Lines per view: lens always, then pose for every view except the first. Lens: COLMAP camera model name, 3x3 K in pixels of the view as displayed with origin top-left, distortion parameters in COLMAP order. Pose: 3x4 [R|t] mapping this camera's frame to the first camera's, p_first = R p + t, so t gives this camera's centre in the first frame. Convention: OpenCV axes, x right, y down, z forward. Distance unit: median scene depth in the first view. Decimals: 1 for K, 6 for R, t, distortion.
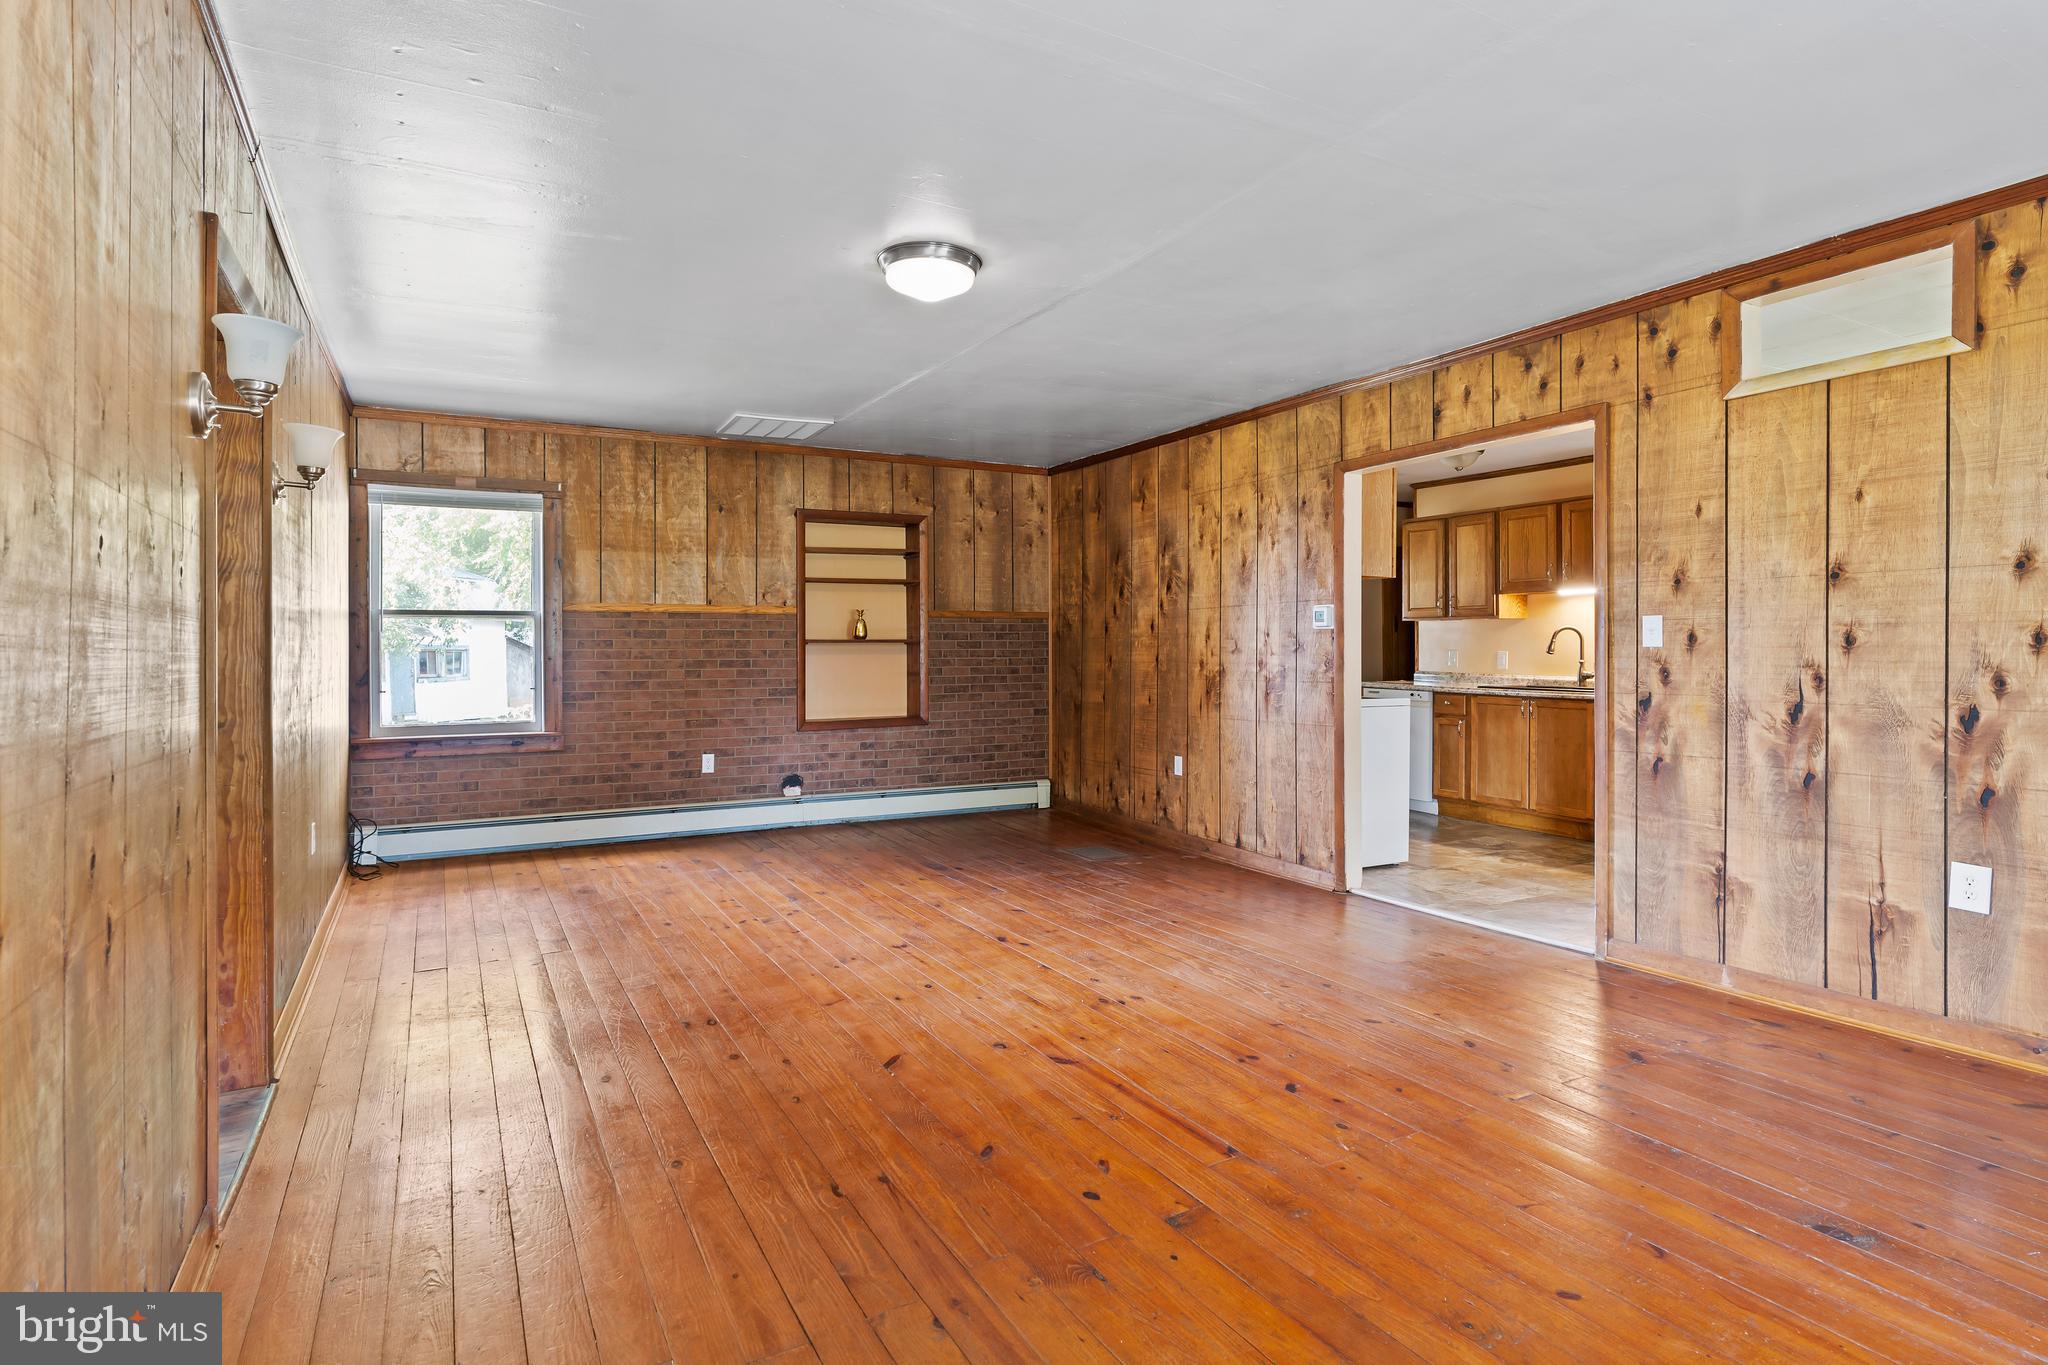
lens RADIAL K [[1052.9, 0, 1026.6], [0, 1052.9, 644.7], [0, 0, 1]] dist [-0.003983, 0.001576]
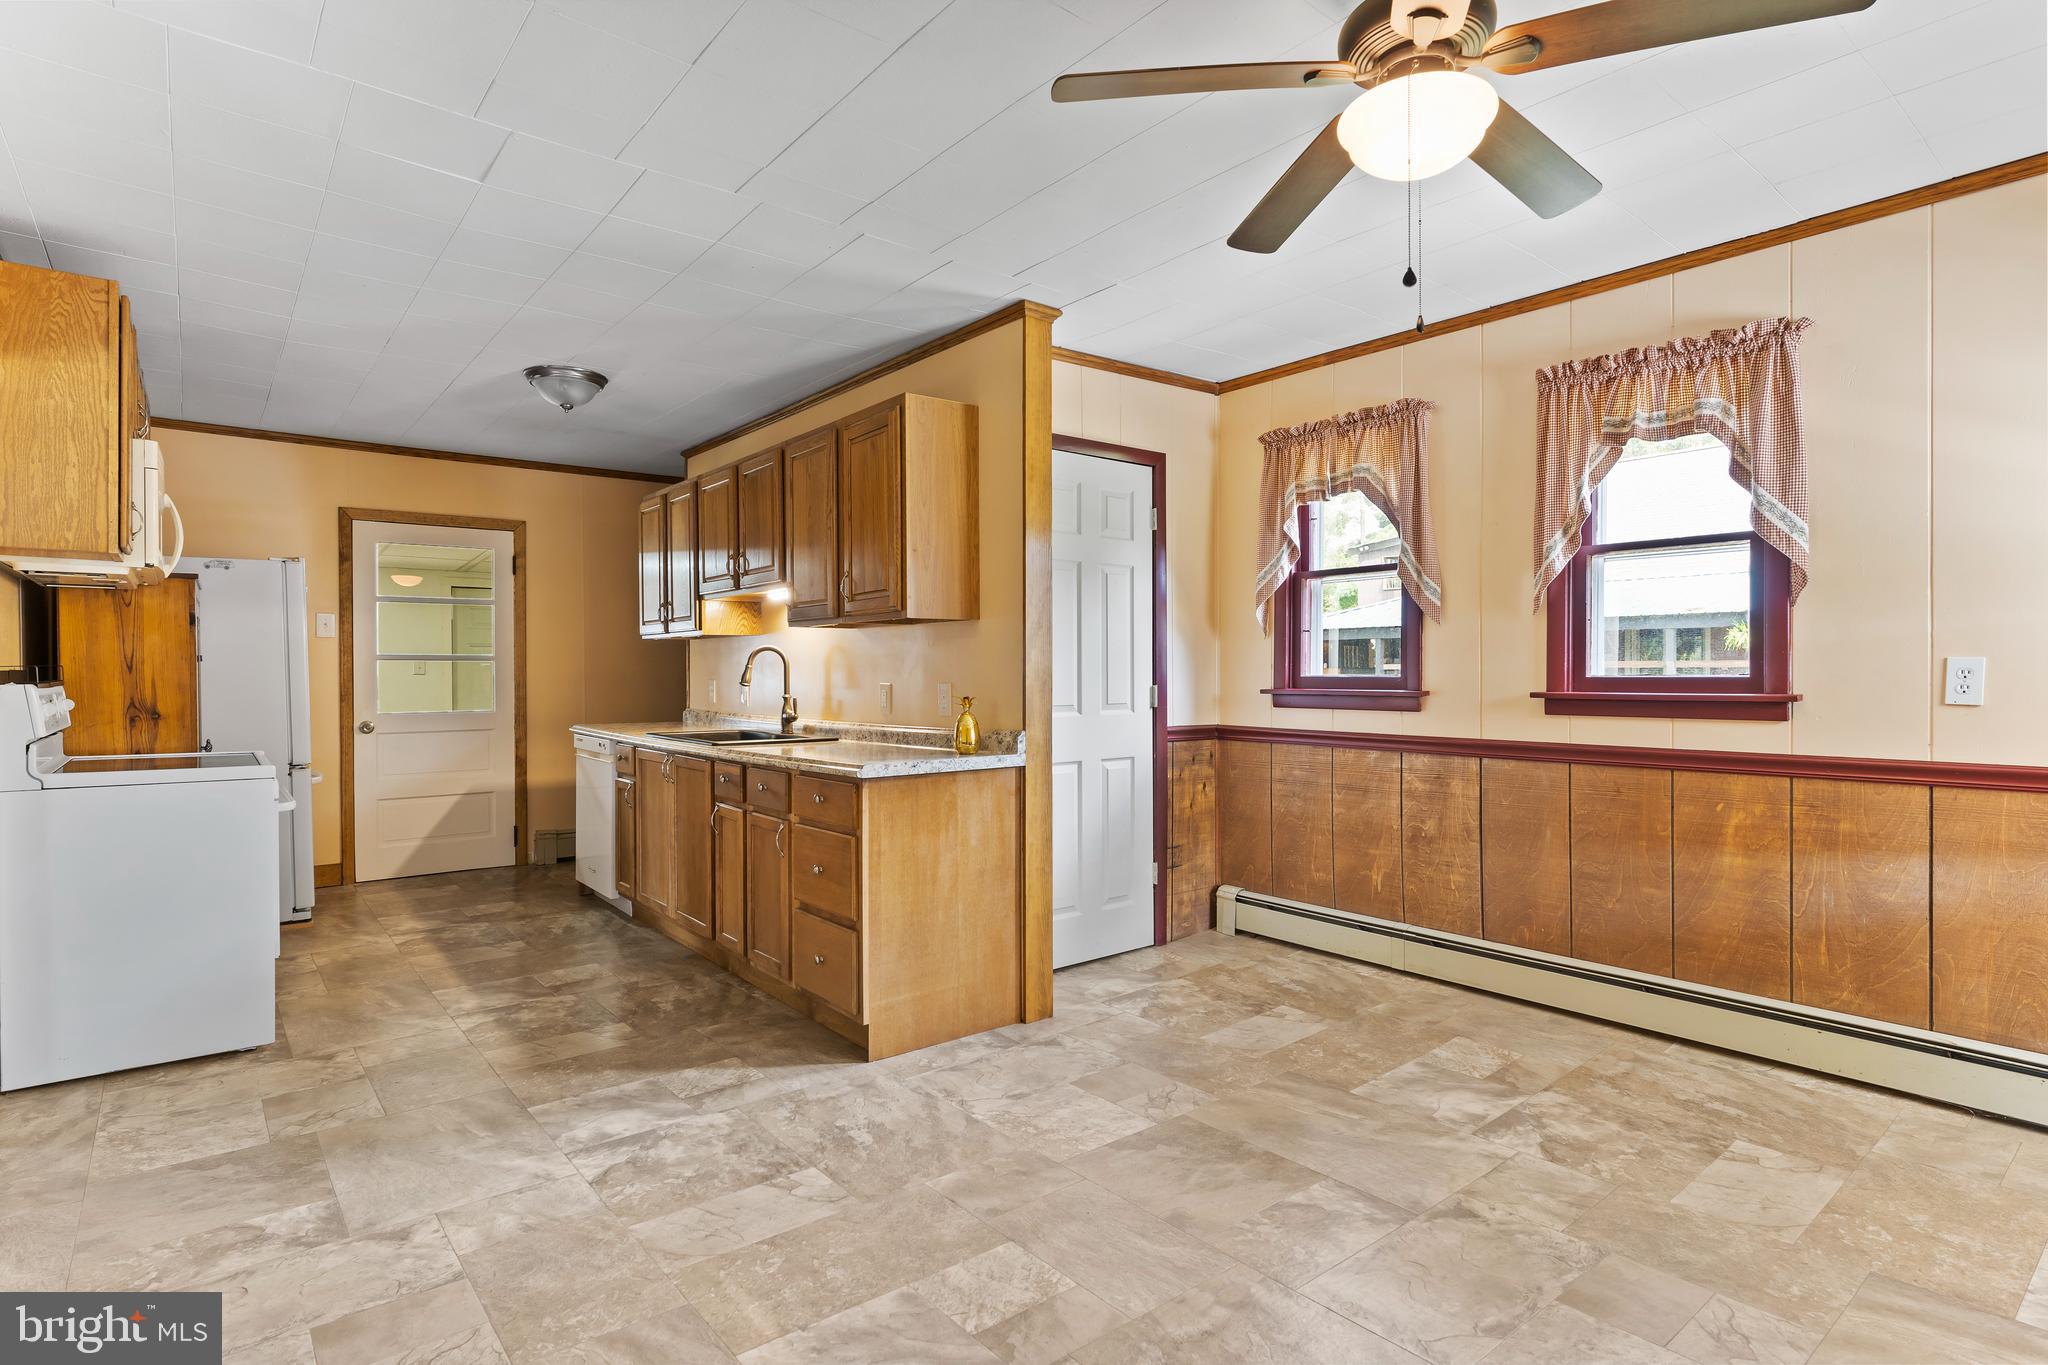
lens RADIAL K [[1052.9, 0, 1011.8], [0, 1052.9, 664.2], [0, 0, 1]] dist [-0.003983, 0.001576]
pose [[0.986864, -0.000715, 0.161553, 0.619276], [0.001086, 0.999997, -0.002206, -0.003821], [-0.161550, 0.002352, 0.986862, 0.327905]]
